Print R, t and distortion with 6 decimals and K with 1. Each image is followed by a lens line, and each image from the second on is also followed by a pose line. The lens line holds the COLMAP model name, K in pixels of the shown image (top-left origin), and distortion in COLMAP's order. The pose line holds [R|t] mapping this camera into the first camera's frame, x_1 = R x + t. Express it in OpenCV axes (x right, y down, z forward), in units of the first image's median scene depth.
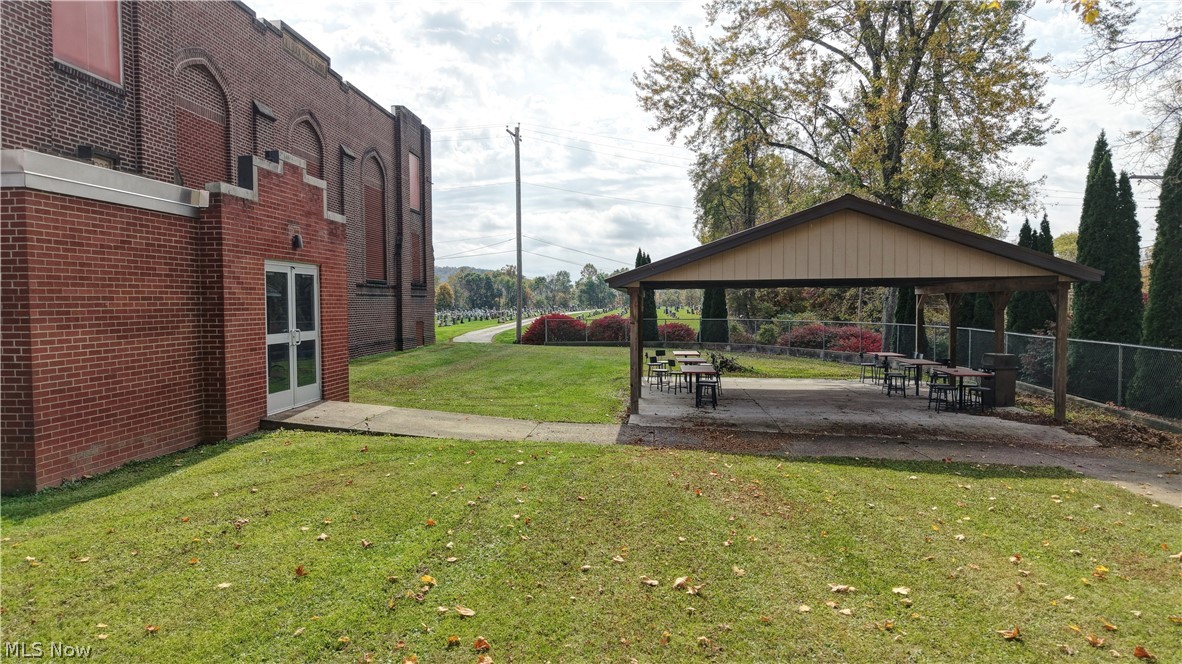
lens RADIAL K [[777.9, 0, 591.4], [0, 777.9, 337.9], [0, 0, 1]] dist [0.006340, -0.001807]
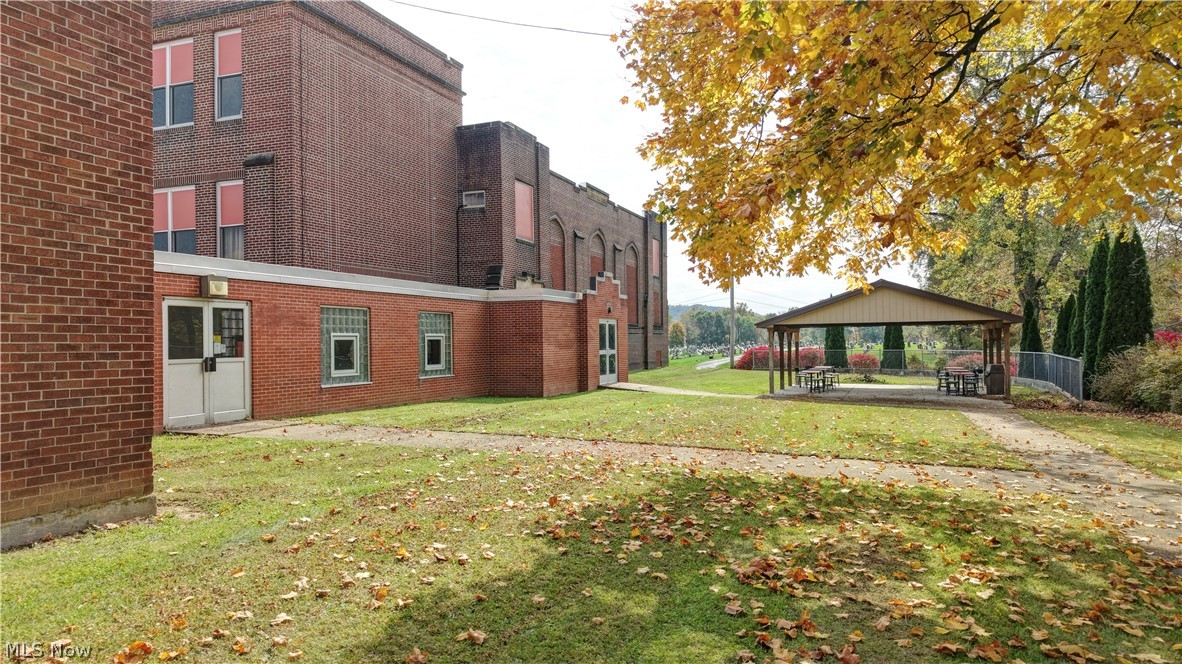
lens RADIAL K [[777.9, 0, 592.6], [0, 777.9, 337.1], [0, 0, 1]] dist [0.006340, -0.001807]
pose [[0.956754, -0.006518, -0.290824, 0.124706], [-0.007677, 0.998835, -0.047641, 0.034327], [0.290796, 0.047813, 0.955590, -0.631107]]
